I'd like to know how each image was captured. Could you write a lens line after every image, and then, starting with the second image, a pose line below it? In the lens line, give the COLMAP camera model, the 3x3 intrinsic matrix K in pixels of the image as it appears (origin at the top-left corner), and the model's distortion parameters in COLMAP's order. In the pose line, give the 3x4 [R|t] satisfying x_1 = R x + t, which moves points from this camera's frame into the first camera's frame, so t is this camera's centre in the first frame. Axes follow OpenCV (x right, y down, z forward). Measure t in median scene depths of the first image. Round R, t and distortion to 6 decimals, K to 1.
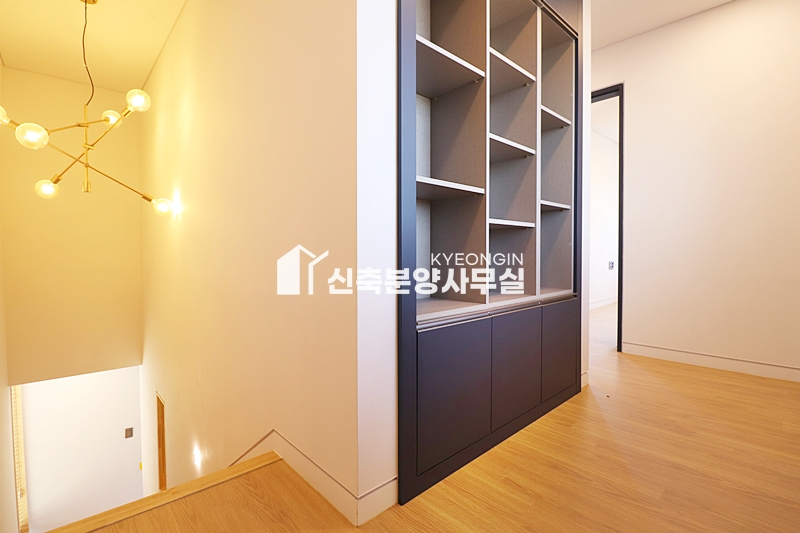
lens RADIAL K [[372.5, 0, 398.0], [0, 372.5, 259.2], [0, 0, 1]] dist [-0.000299, -0.010883]
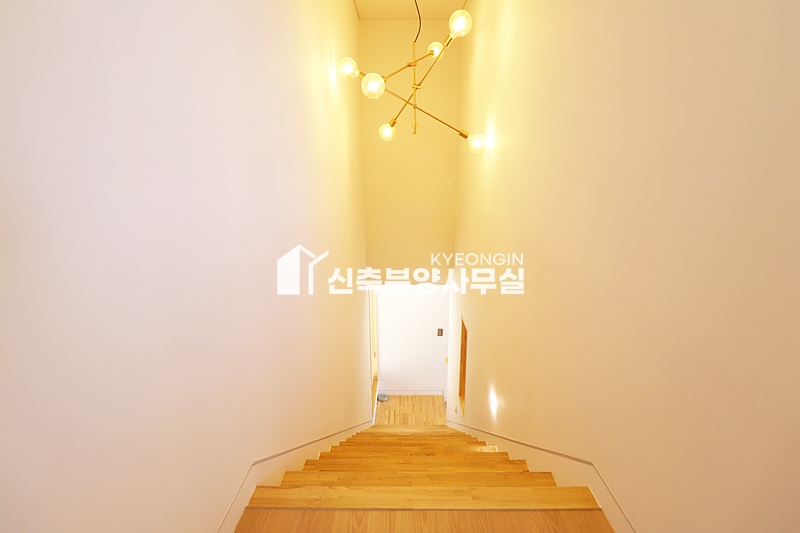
lens RADIAL K [[372.5, 0, 398.0], [0, 372.5, 259.2], [0, 0, 1]] dist [-0.000299, -0.010883]
pose [[0.729642, 0.158707, -0.665158, -0.116849], [-0.007661, 0.974531, 0.224121, -0.070179], [0.683787, -0.158432, 0.712274, 0.160579]]
